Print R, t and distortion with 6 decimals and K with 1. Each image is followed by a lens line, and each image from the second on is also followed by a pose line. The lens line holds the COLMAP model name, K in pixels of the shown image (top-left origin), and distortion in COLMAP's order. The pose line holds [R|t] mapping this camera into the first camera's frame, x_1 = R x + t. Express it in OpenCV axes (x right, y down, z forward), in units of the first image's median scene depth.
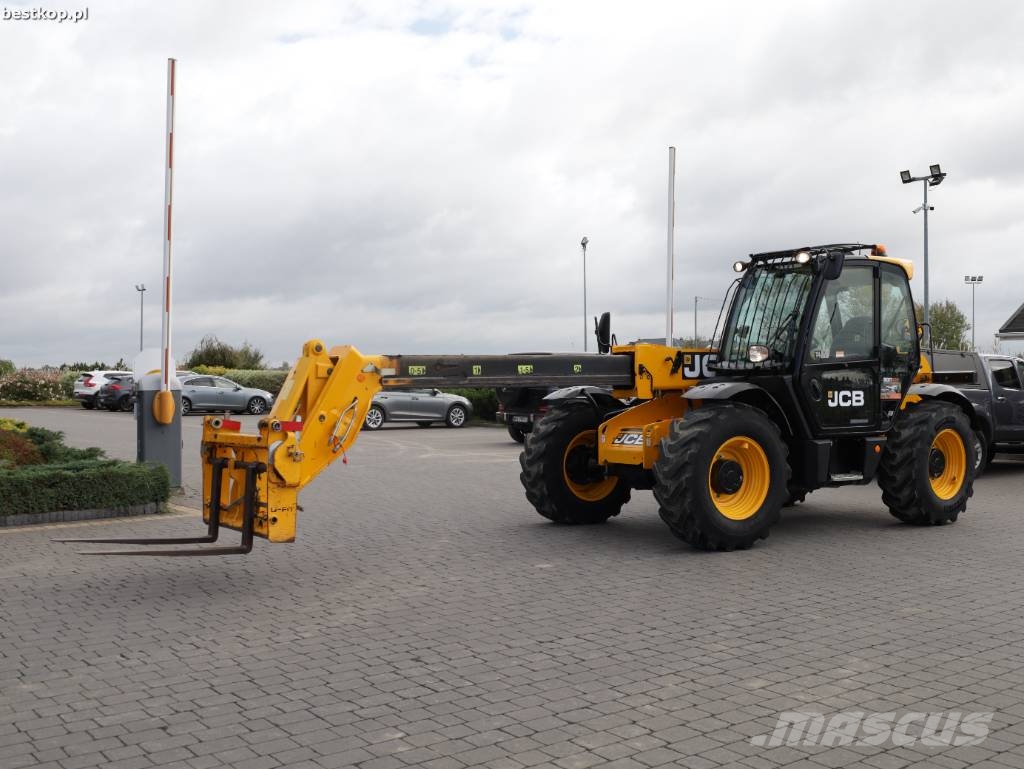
lens RADIAL K [[1094.0, 0, 512.0], [0, 1094.0, 384.5], [0, 0, 1]] dist [-0.005437, 0.111770]
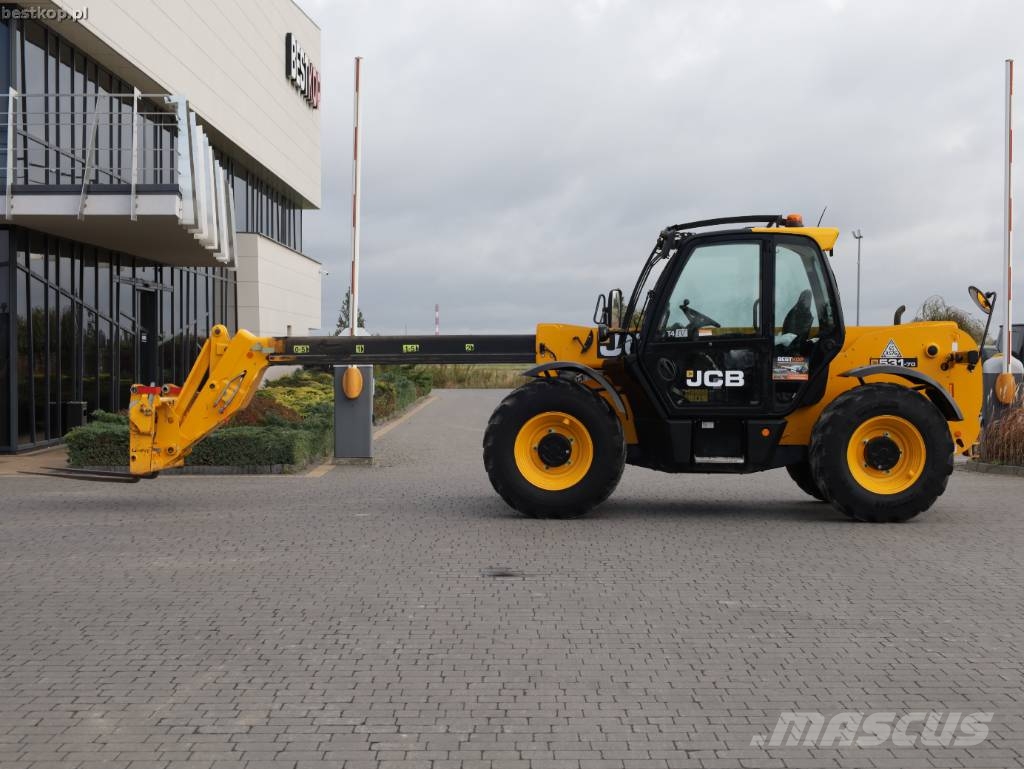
lens RADIAL K [[1746.6, 0, 512.0], [0, 1746.6, 384.5], [0, 0, 1]] dist [0.017484, -0.000382]
pose [[0.796931, 0.013796, -0.603913, 1.081797], [-0.007097, 0.999884, 0.013476, -0.001332], [0.604029, -0.006454, 0.796937, -0.339297]]
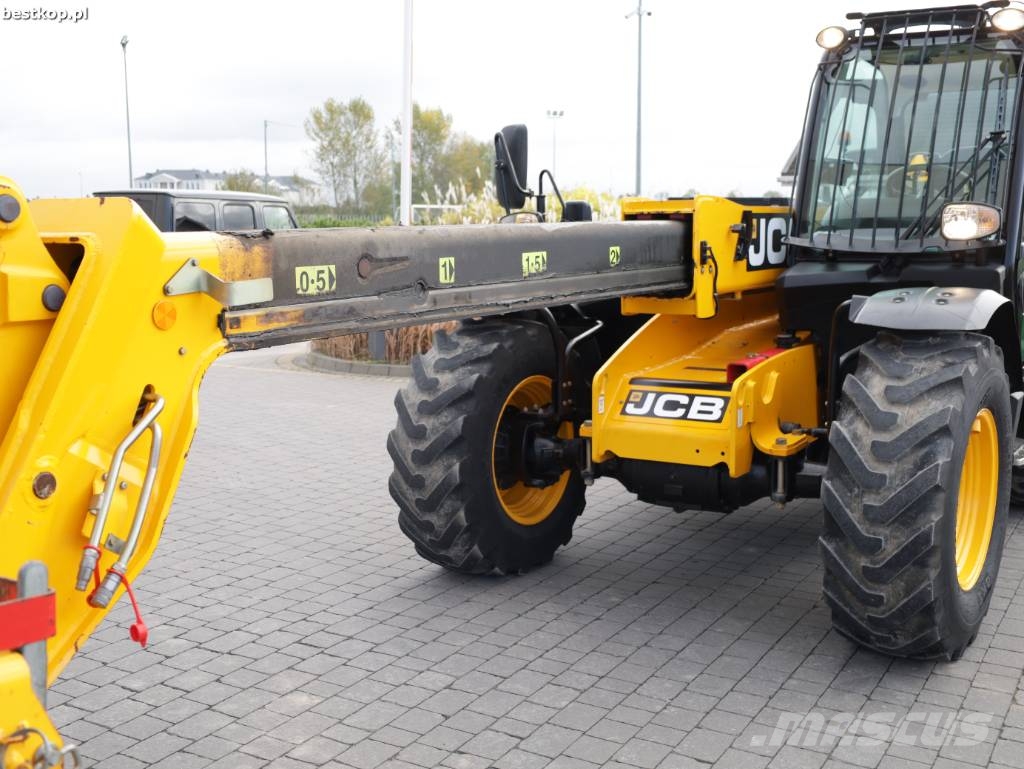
lens RADIAL K [[1201.9, 0, 523.5], [0, 1201.9, 387.8], [0, 0, 1]] dist [0.007676, 0.018519]
pose [[0.916294, -0.050275, 0.397339, -0.146362], [-0.003554, 0.991030, 0.133589, -0.024301], [-0.400491, -0.123819, 0.907896, 0.563839]]
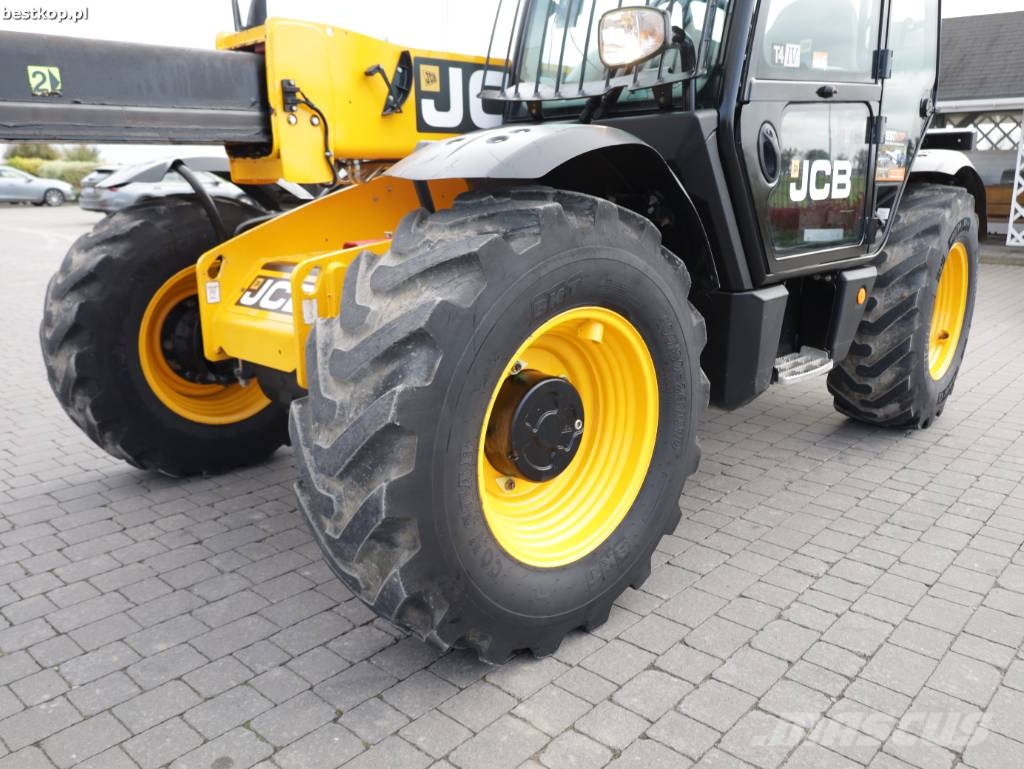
lens RADIAL K [[845.0, 0, 512.0], [0, 845.0, 384.5], [0, 0, 1]] dist [-0.005827, -0.012178]
pose [[0.982178, -0.048740, 0.181523, 0.131941], [0.003891, 0.970857, 0.239629, 0.010945], [-0.187912, -0.234652, 0.953744, 0.698632]]
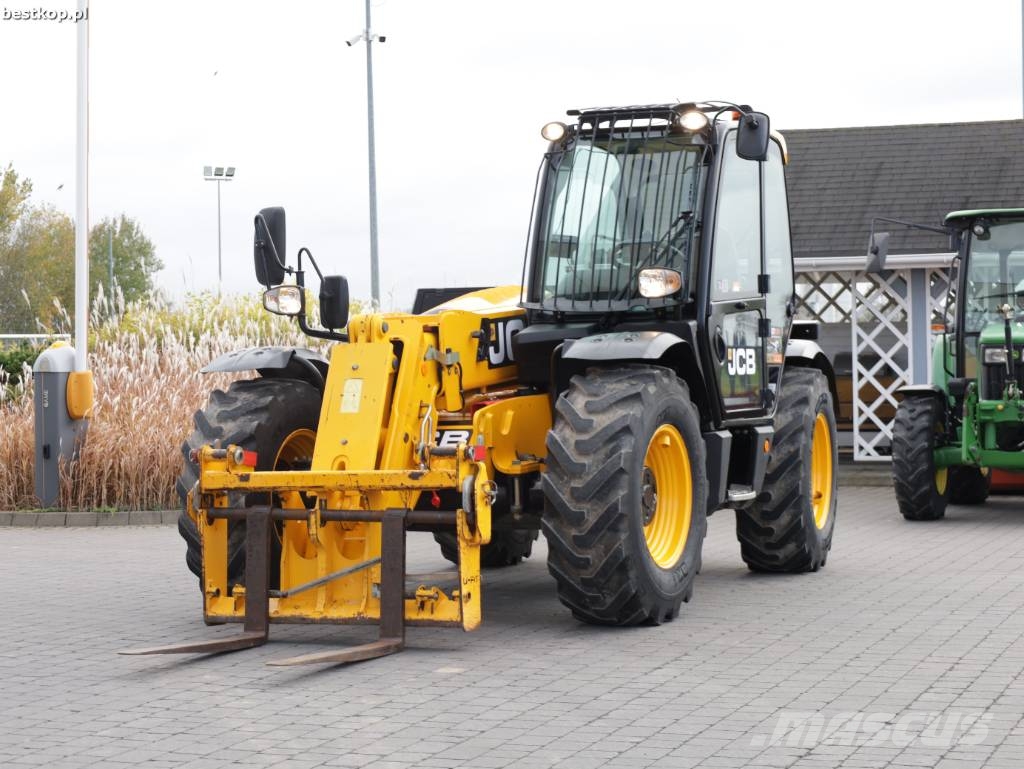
lens RADIAL K [[2262.0, 0, 512.0], [0, 2262.0, 384.5], [0, 0, 1]] dist [0.021141, 0.035189]
pose [[0.841781, -0.014118, 0.539635, -0.455378], [0.015755, 0.999875, 0.001582, 0.021058], [-0.539589, 0.007170, 0.841898, 0.033579]]
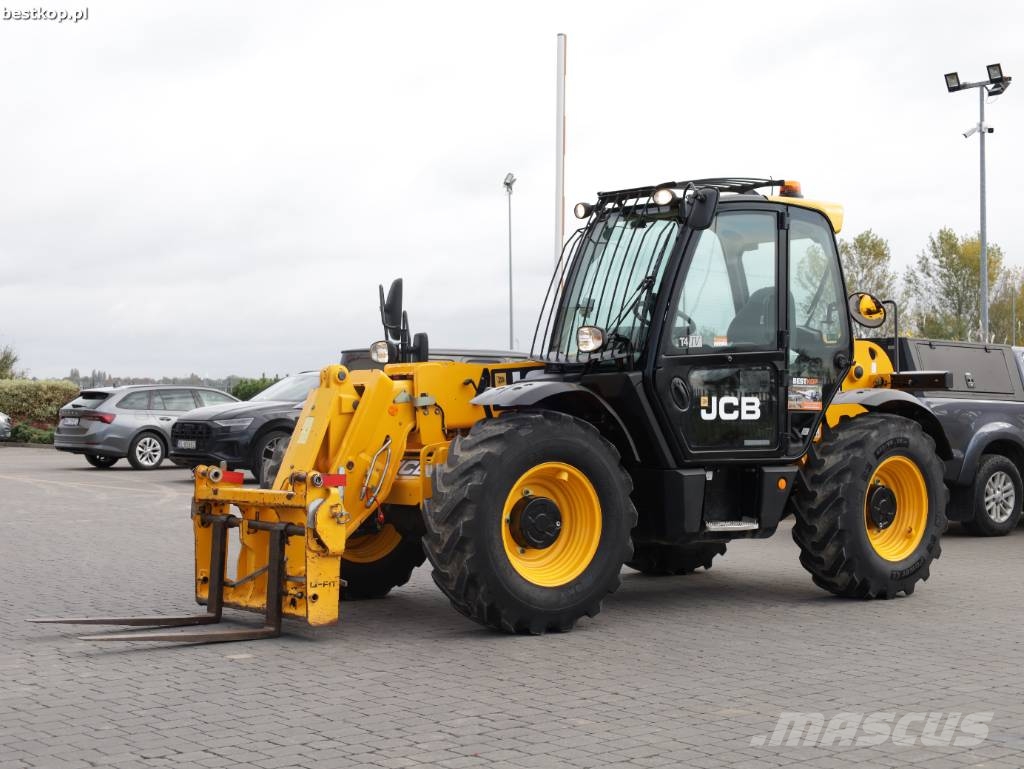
lens RADIAL K [[1746.6, 0, 512.0], [0, 1746.6, 384.5], [0, 0, 1]] dist [0.017484, -0.000382]
pose [[0.998940, 0.005710, 0.045685, 0.120772], [-0.005147, 0.999909, -0.012438, 0.012218], [-0.045752, 0.012190, 0.998878, -0.061556]]
